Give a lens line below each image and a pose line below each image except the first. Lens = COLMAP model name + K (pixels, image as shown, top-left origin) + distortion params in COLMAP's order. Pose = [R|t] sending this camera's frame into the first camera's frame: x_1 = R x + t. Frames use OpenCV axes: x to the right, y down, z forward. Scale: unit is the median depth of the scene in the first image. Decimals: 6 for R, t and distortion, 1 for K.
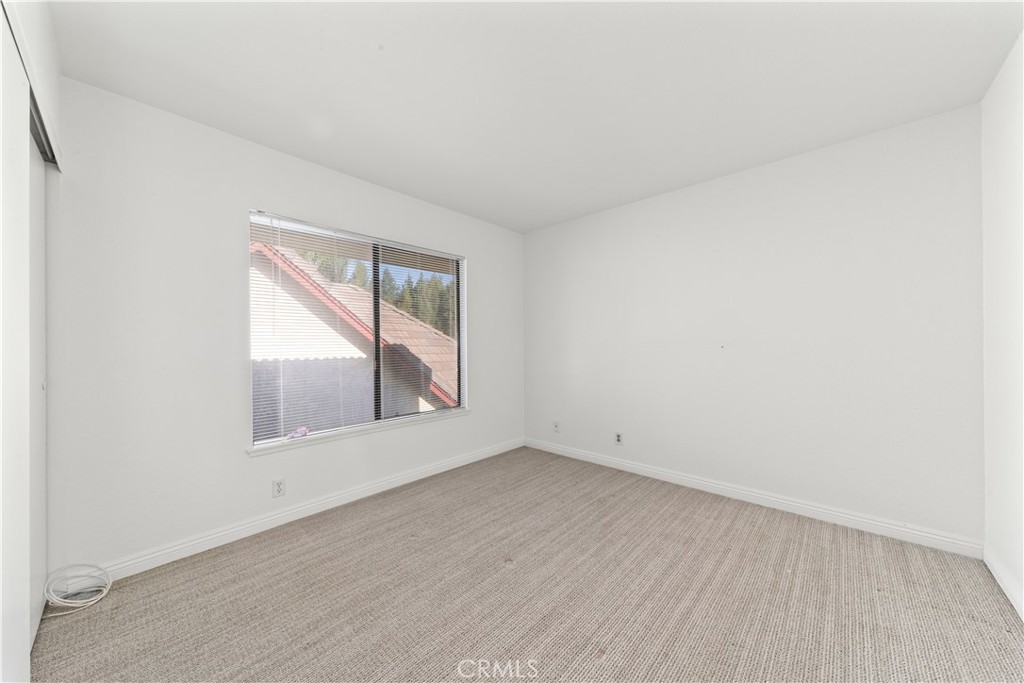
lens RADIAL K [[355.8, 0, 512.3], [0, 355.8, 342.2], [0, 0, 1]] dist [0.001667, 0.000011]
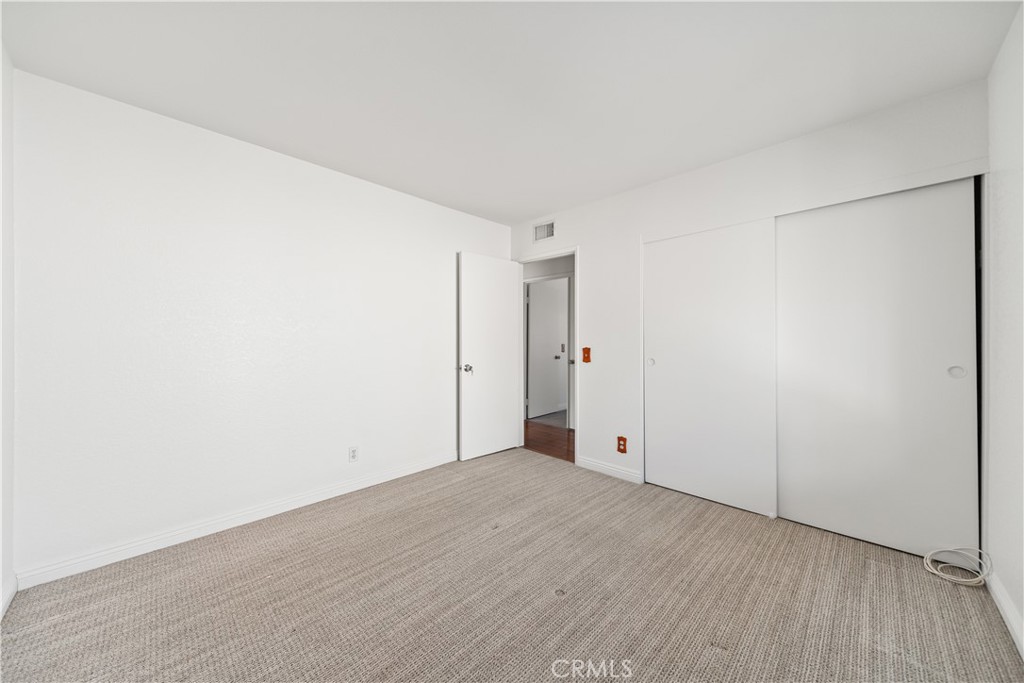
lens RADIAL K [[355.8, 0, 512.1], [0, 355.8, 341.3], [0, 0, 1]] dist [0.001667, 0.000011]
pose [[-0.999027, 0.009570, 0.043046, 0.063050], [0.009464, 0.999952, -0.002666, 0.008399], [-0.043069, -0.002256, -0.999070, 1.893052]]
